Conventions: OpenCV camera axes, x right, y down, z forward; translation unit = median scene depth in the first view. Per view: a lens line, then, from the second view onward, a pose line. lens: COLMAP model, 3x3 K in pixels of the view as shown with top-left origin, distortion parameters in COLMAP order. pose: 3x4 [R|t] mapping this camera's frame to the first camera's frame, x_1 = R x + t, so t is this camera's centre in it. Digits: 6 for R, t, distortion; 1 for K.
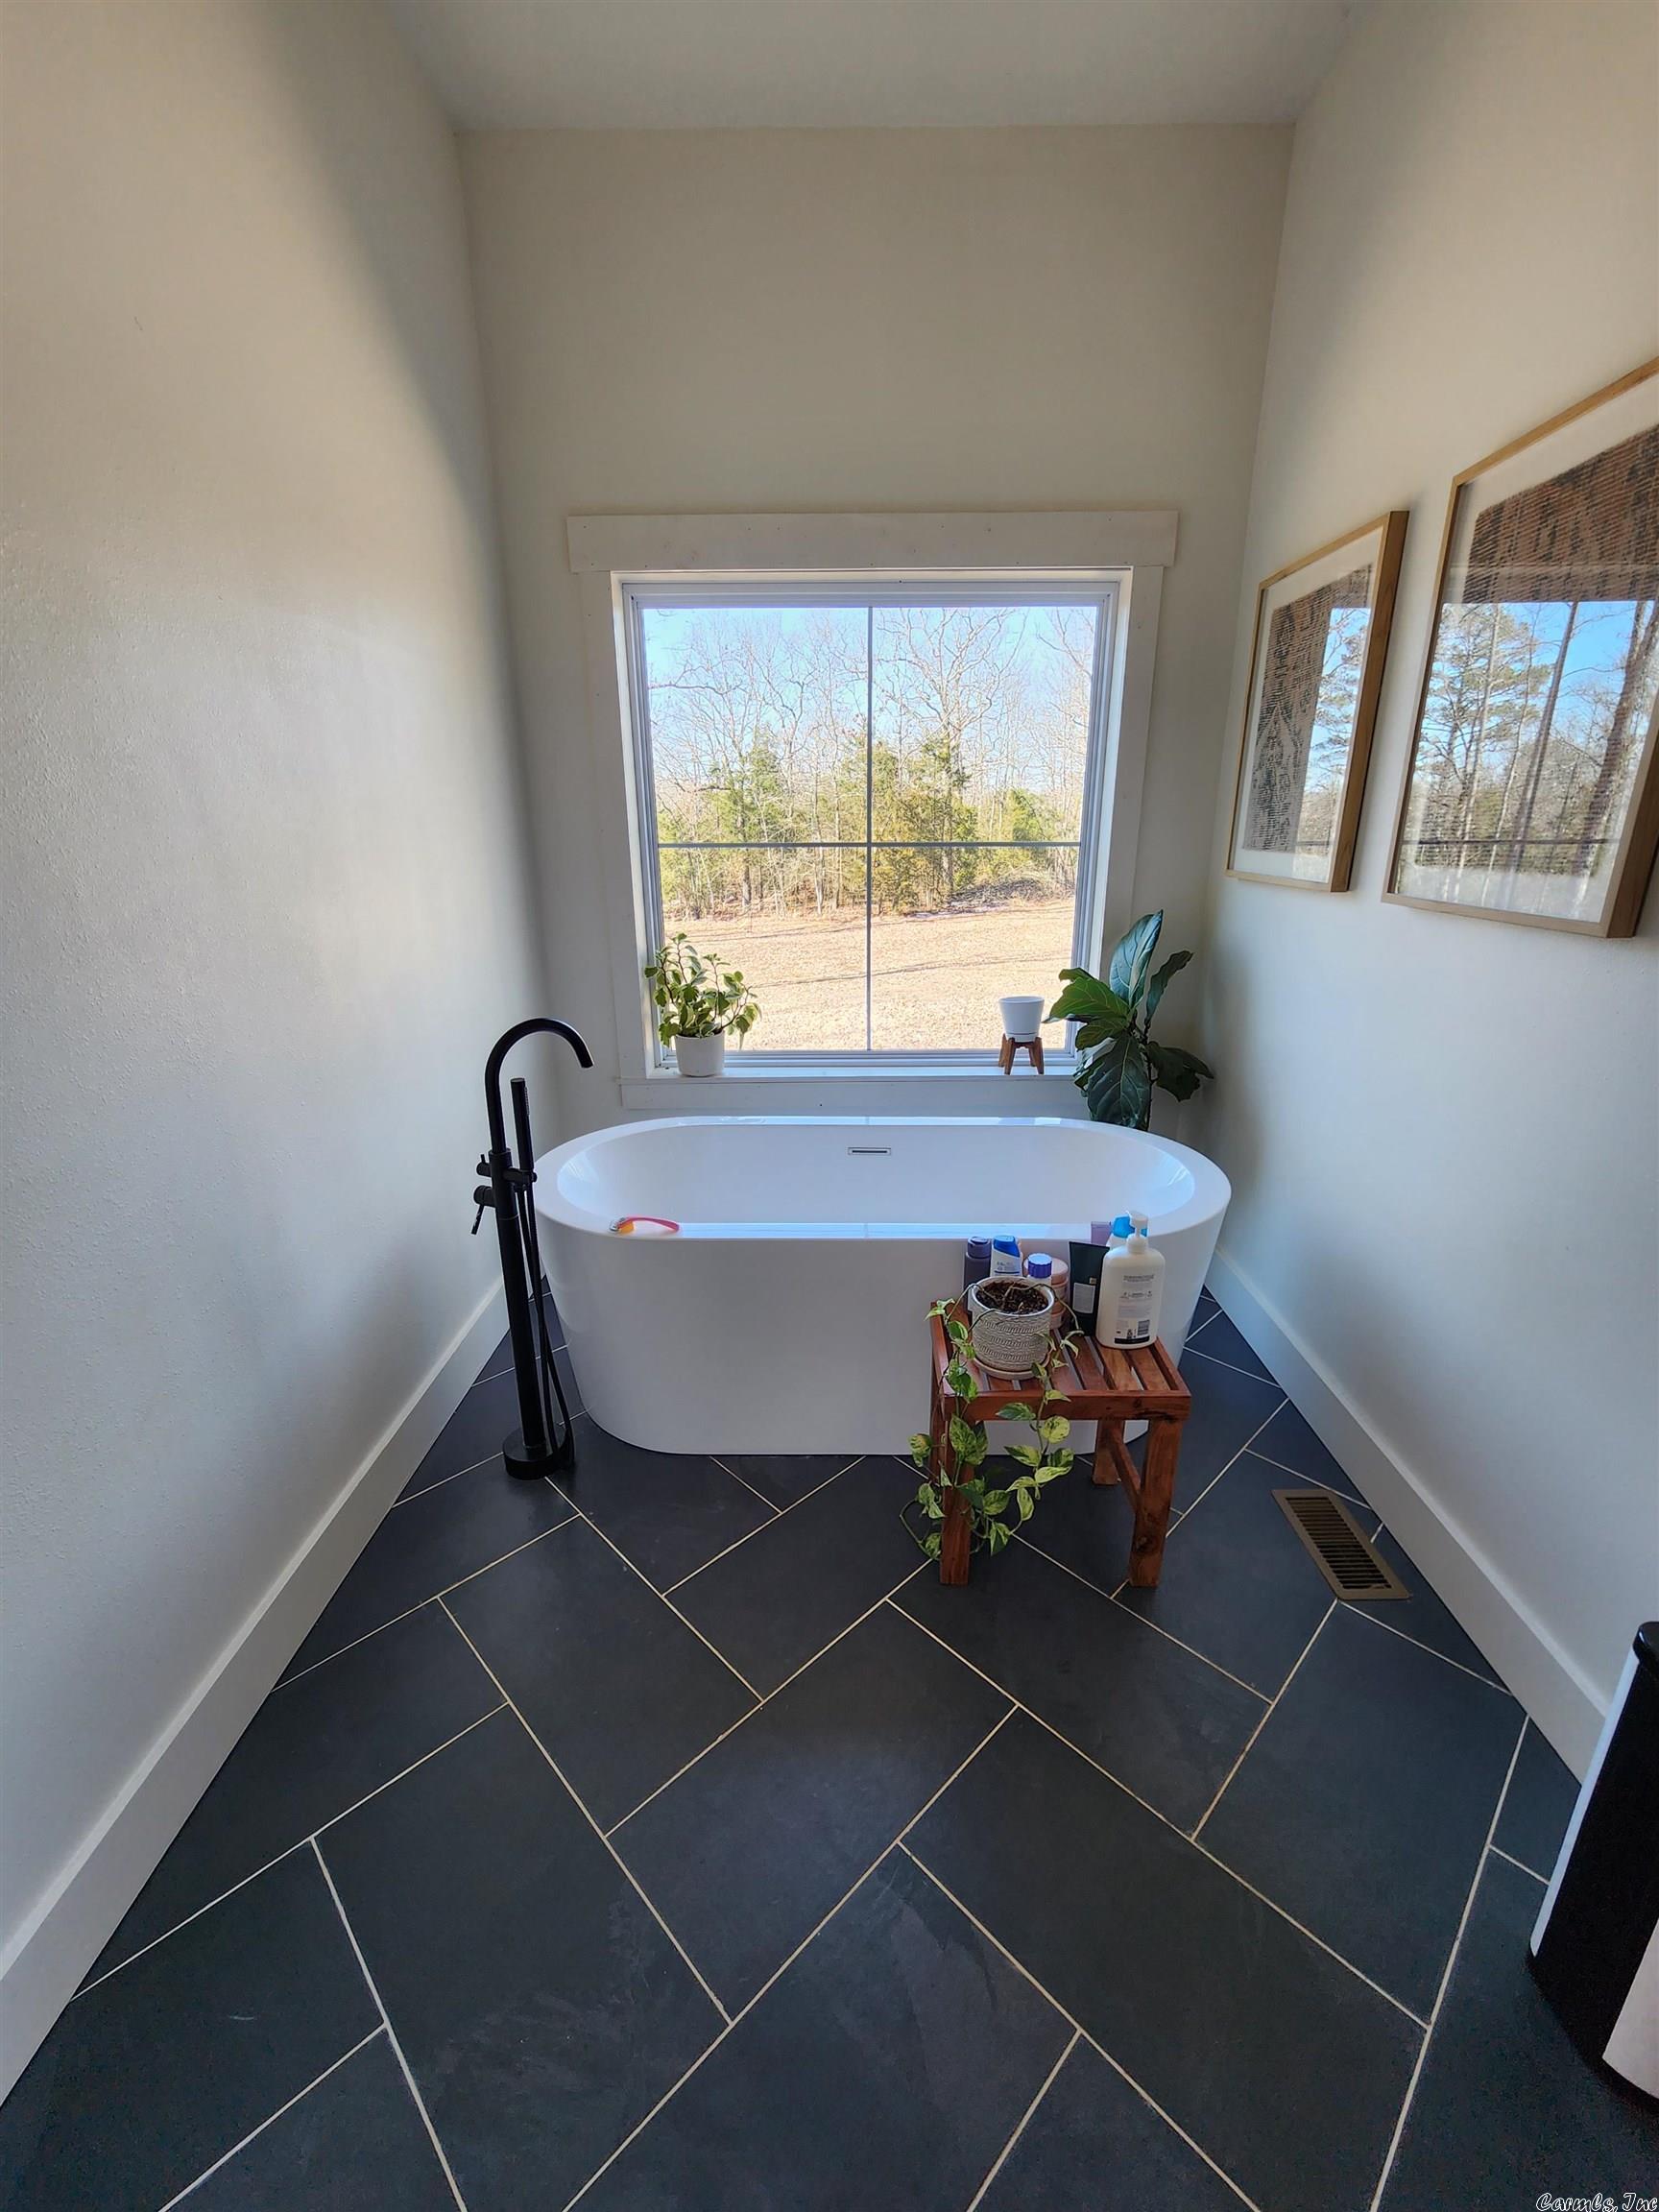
lens RADIAL K [[911.5, 0, 829.5], [0, 911.5, 1106.0], [0, 0, 1]] dist [0.000071, 0.000505]
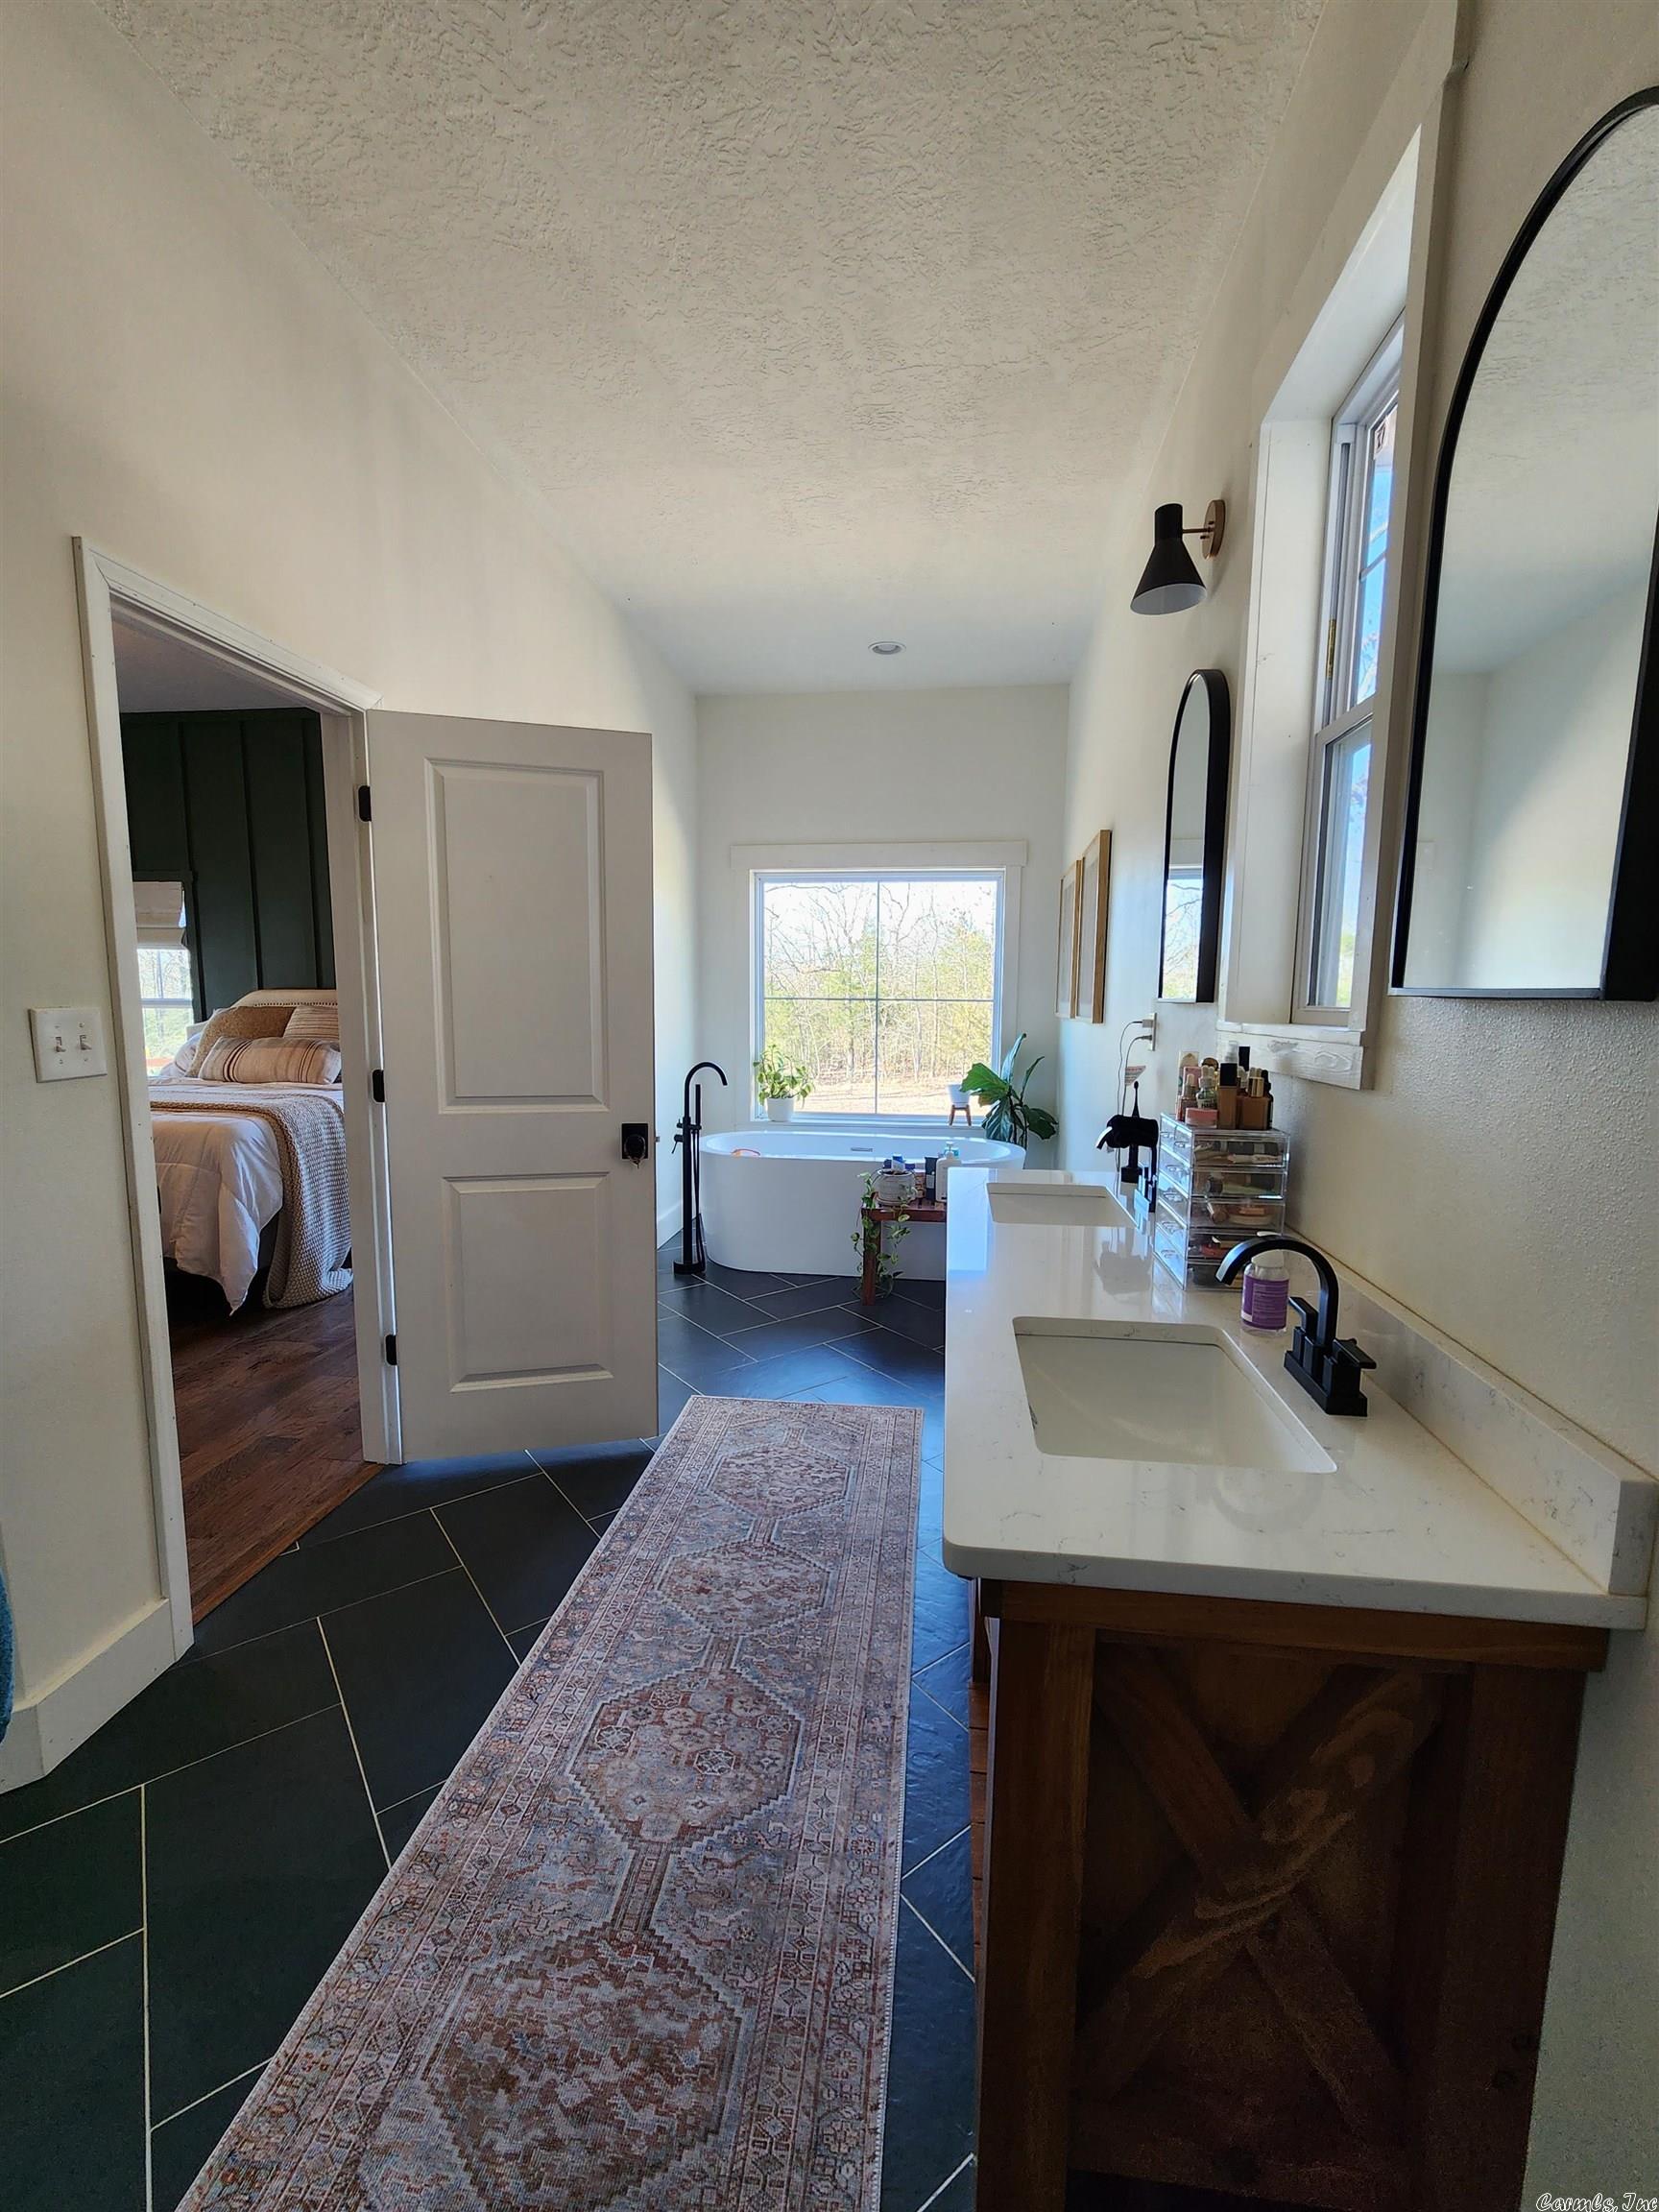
lens RADIAL K [[911.5, 0, 829.5], [0, 911.5, 1106.0], [0, 0, 1]] dist [0.000071, 0.000505]
pose [[0.992736, 0.027319, -0.117172, 0.170912], [-0.048718, 0.981744, -0.183863, 0.269996], [0.110010, 0.188236, 0.975943, -0.776621]]
